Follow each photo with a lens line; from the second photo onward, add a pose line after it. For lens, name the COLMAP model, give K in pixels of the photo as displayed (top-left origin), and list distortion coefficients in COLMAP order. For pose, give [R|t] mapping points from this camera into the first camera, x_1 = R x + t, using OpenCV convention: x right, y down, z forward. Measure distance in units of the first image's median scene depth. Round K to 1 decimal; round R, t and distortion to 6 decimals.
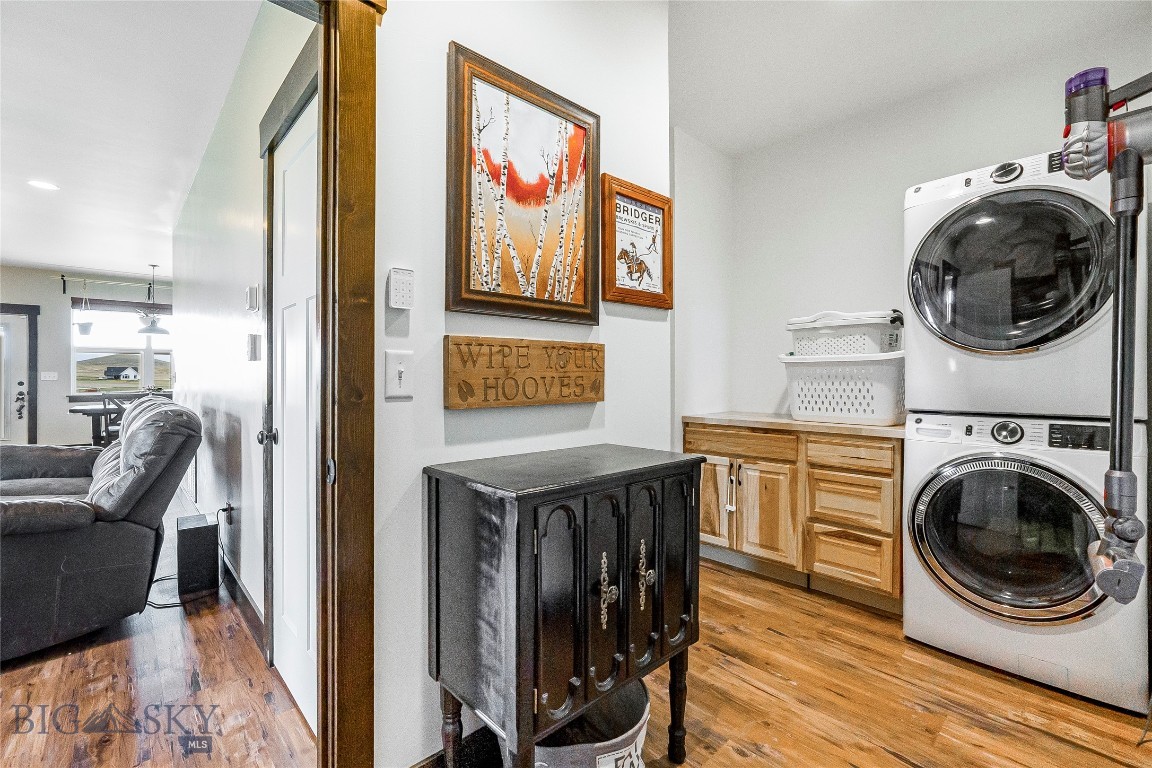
lens RADIAL K [[494.4, 0, 564.6], [0, 494.4, 363.8], [0, 0, 1]] dist [-0.039008, 0.013307]
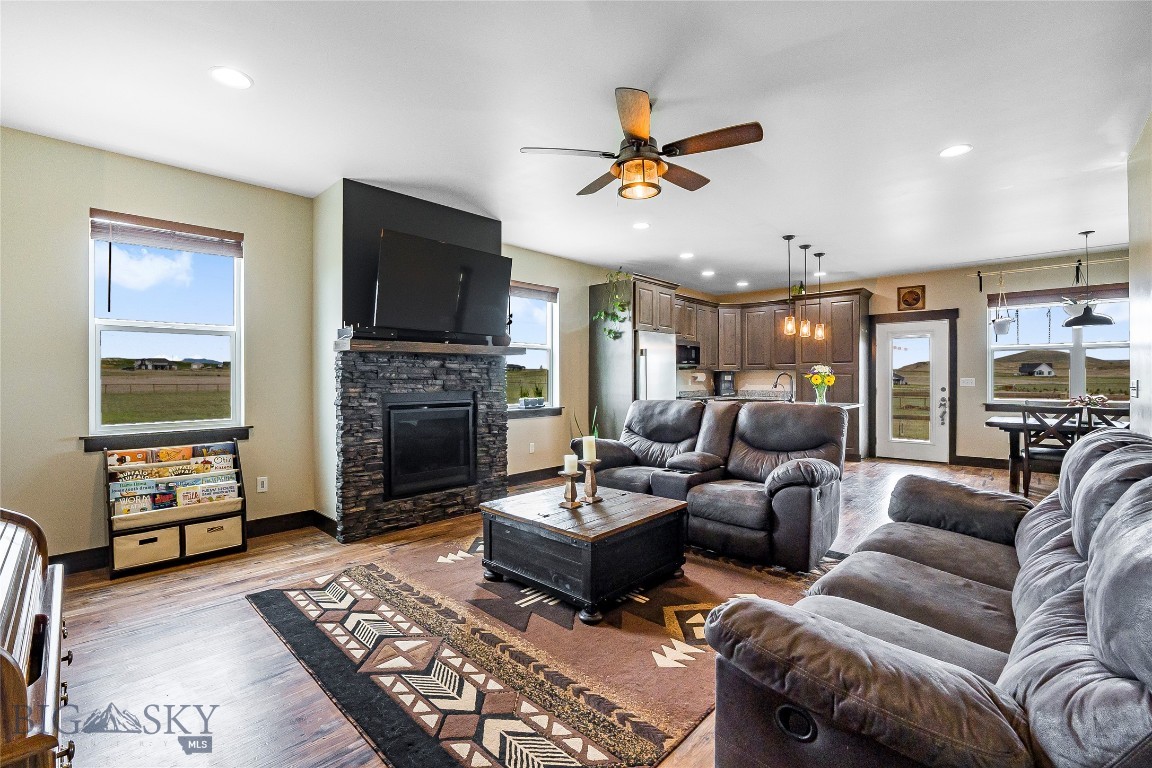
lens RADIAL K [[504.5, 0, 569.0], [0, 504.5, 381.8], [0, 0, 1]] dist [-0.056301, 0.012193]
pose [[0.060338, 0.020315, -0.997971, -0.172183], [0.023288, 0.999492, 0.021754, -0.014073], [0.997906, -0.024553, 0.059835, 0.171709]]
